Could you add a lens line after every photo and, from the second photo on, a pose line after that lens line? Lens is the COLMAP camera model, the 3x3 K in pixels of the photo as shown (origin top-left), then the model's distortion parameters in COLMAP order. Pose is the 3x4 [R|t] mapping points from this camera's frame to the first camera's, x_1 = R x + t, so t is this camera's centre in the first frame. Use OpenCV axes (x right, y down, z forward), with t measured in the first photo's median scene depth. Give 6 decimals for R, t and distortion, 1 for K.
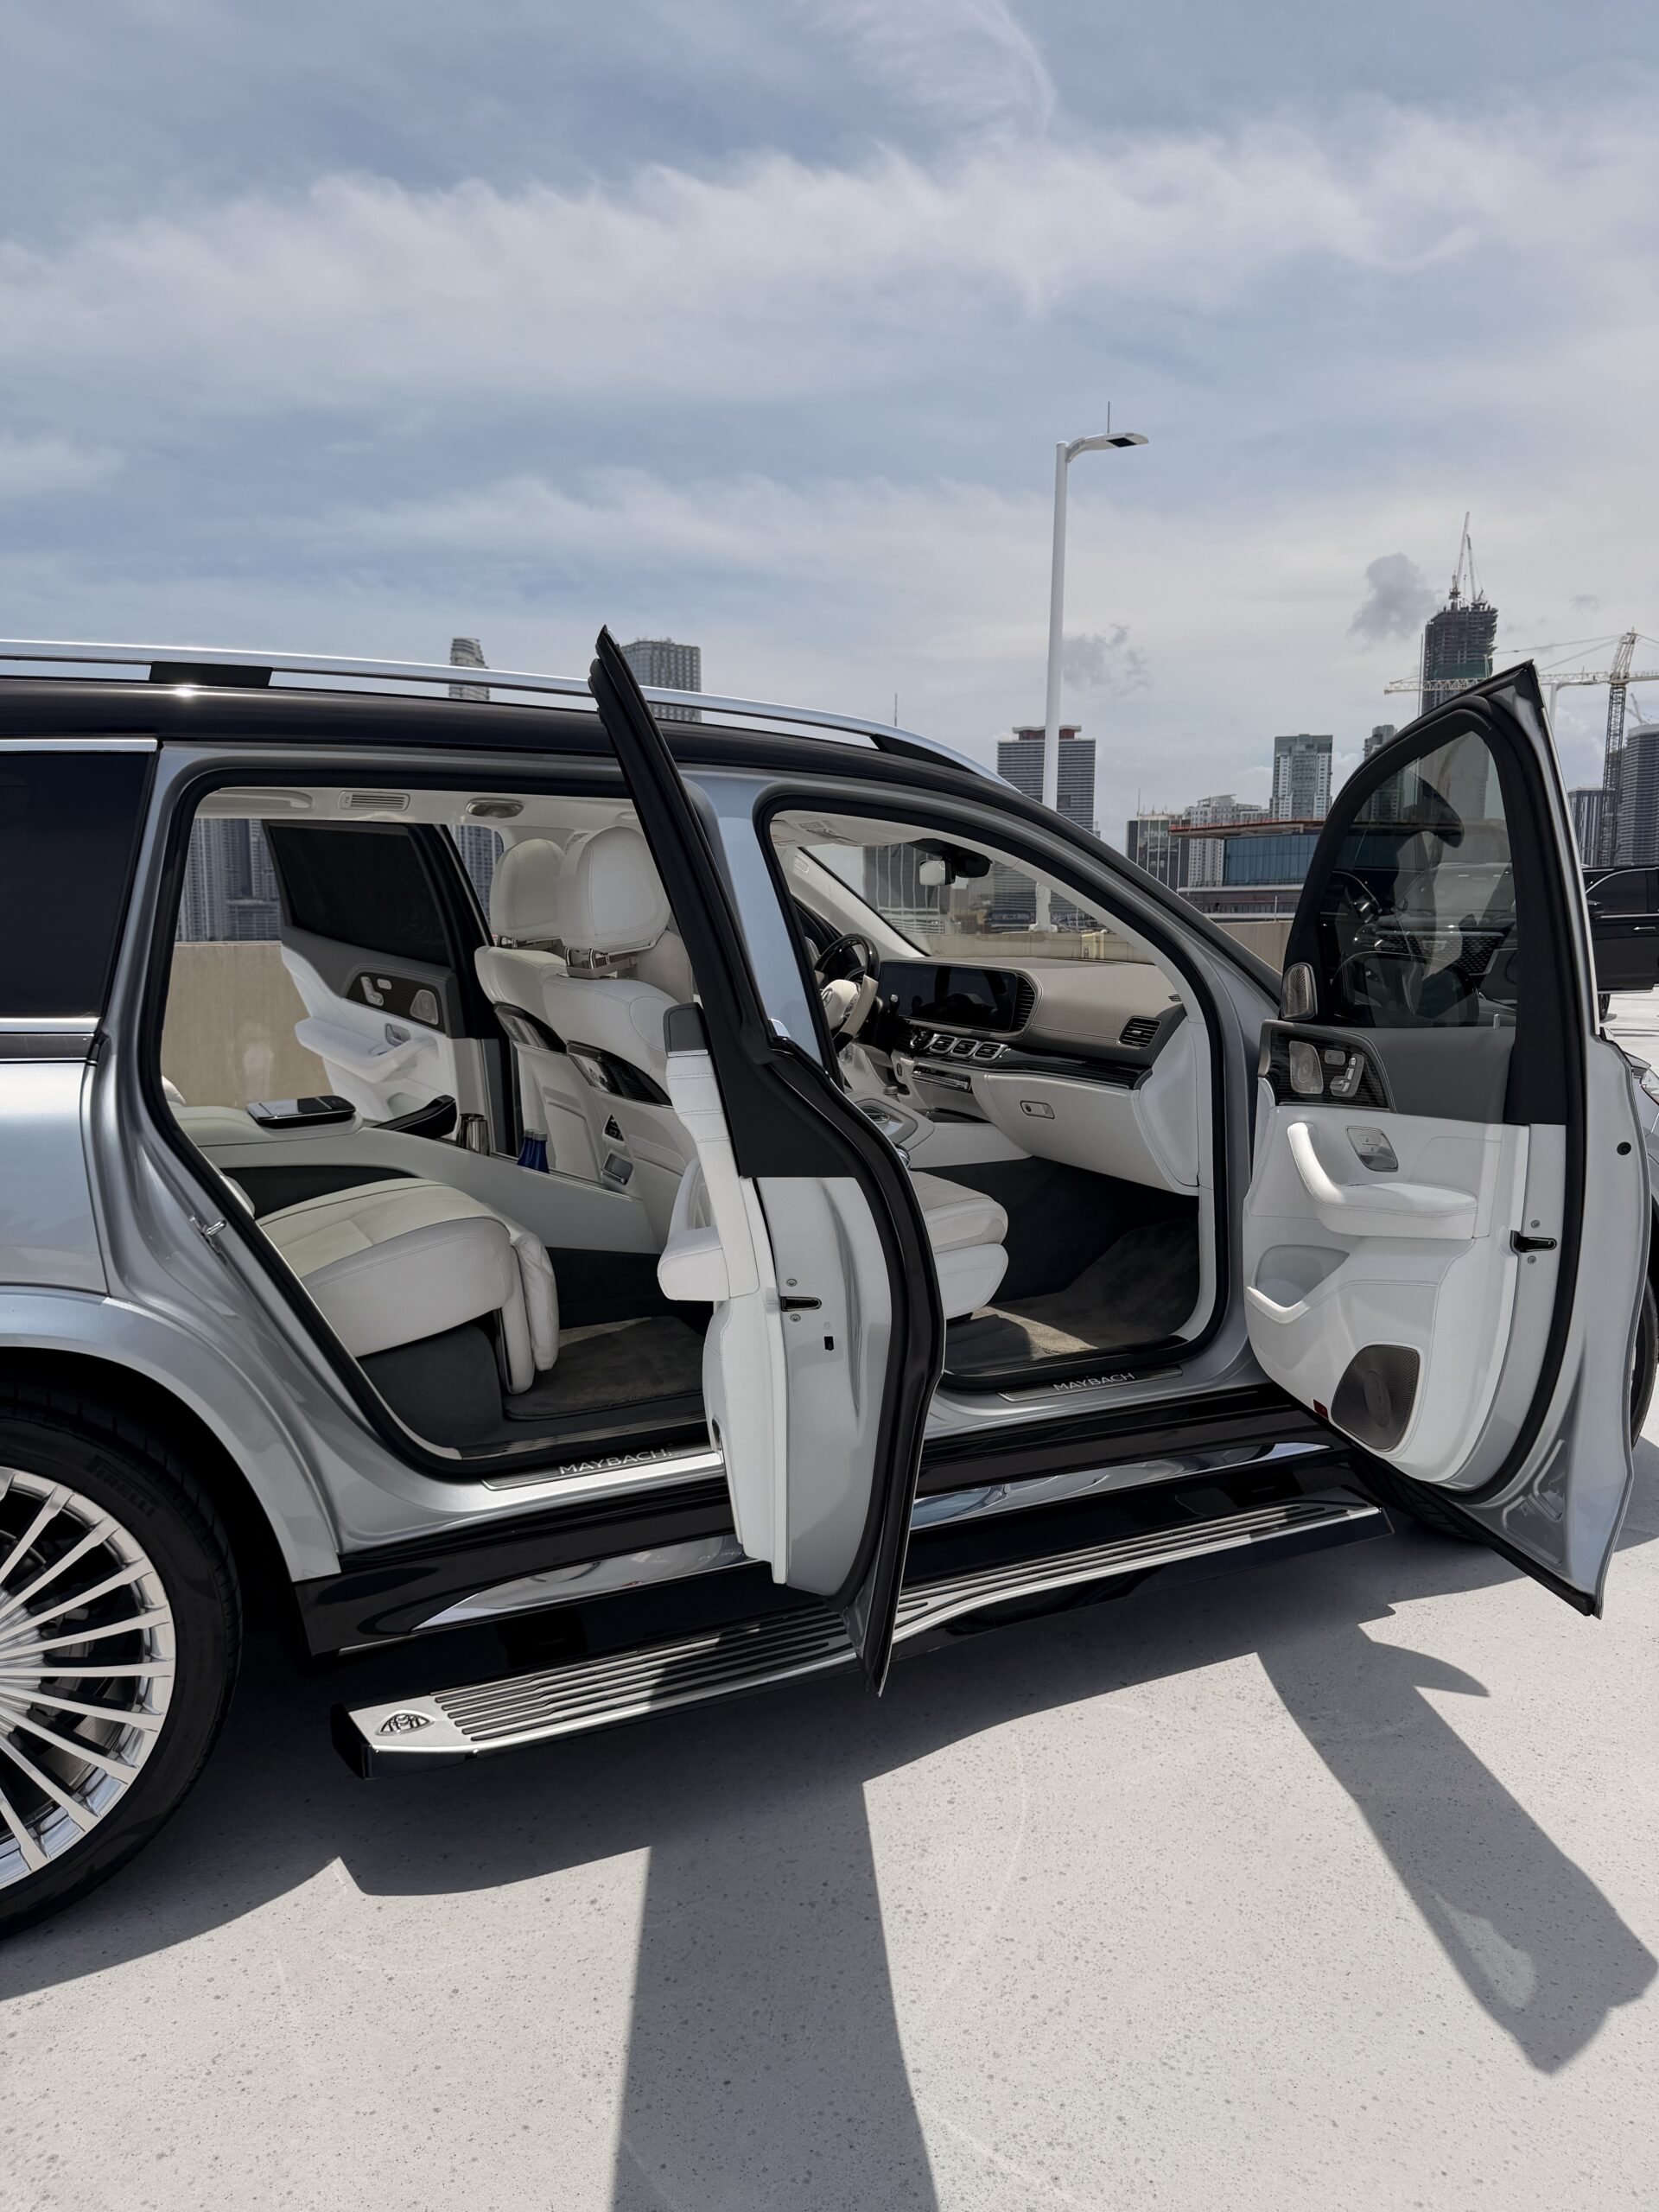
lens RADIAL K [[1532.1, 0, 828.3], [0, 1532.1, 1114.8], [0, 0, 1]] dist [0.032952, -0.061968]
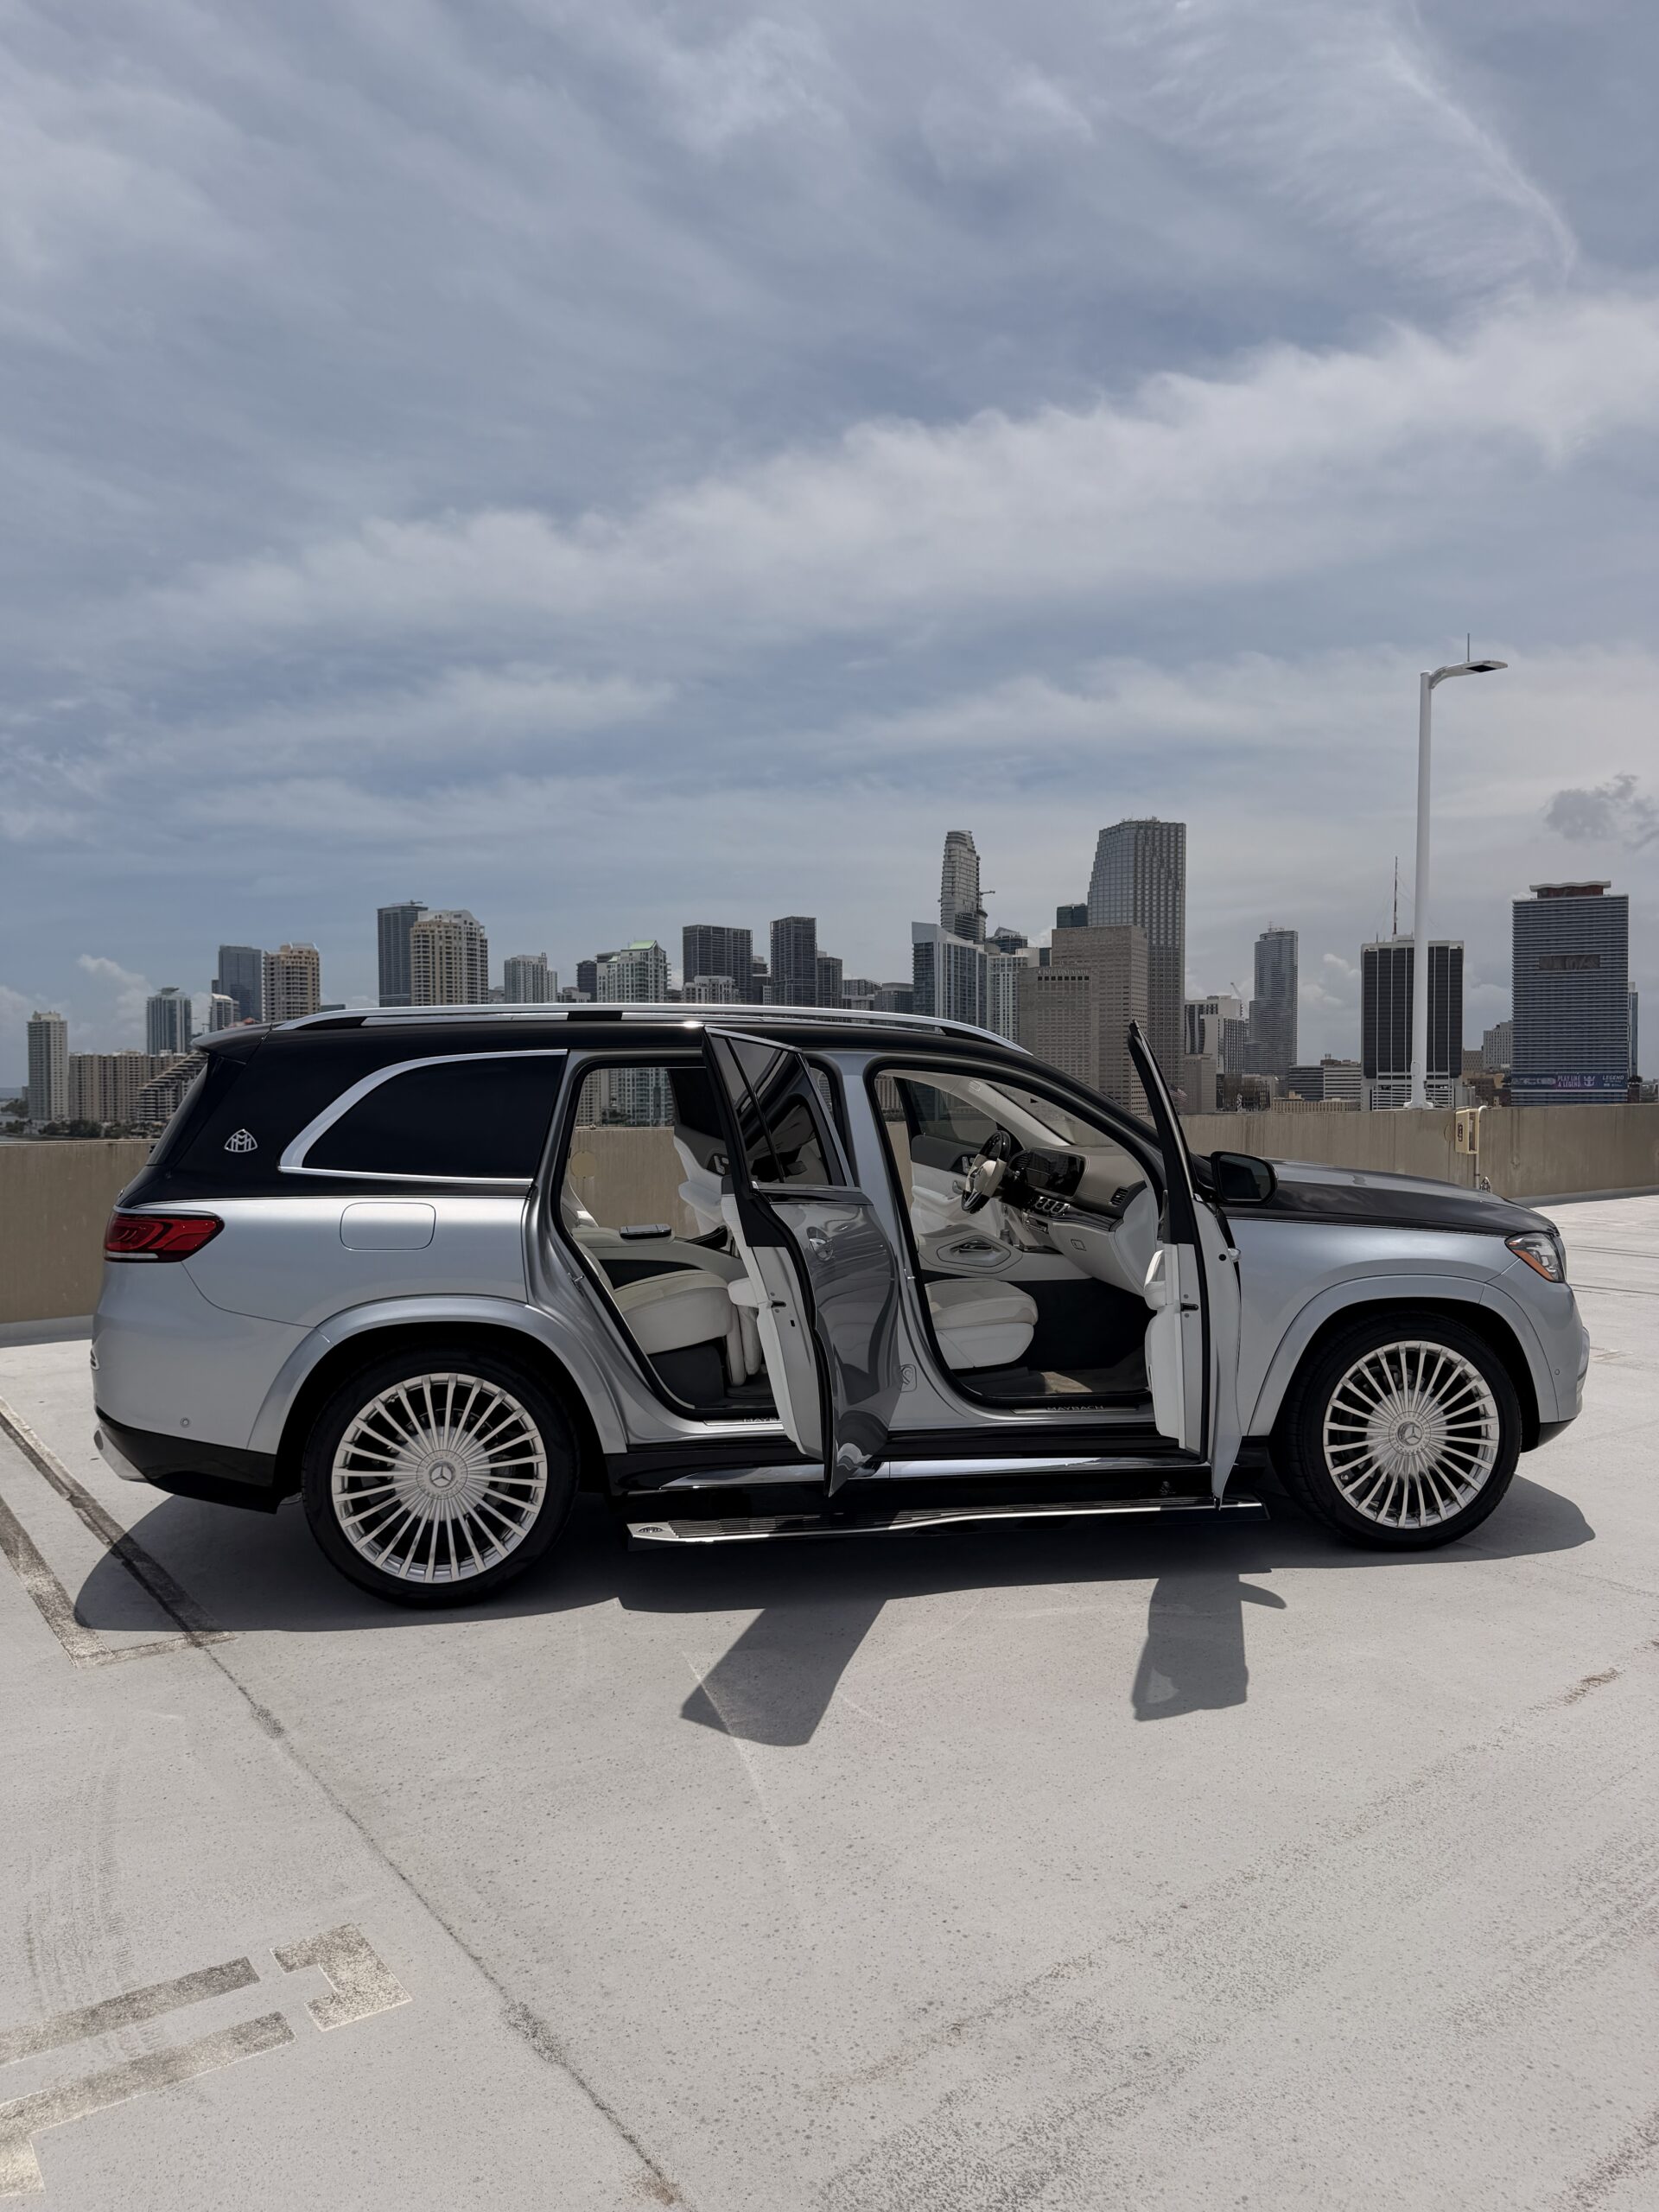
lens RADIAL K [[1532.1, 0, 830.4], [0, 1532.1, 1107.1], [0, 0, 1]] dist [0.032952, -0.061968]
pose [[0.951060, 0.000534, -0.309005, 0.507161], [-0.036161, 0.993320, -0.109581, 0.050466], [0.306882, 0.115392, 0.944726, -0.794119]]
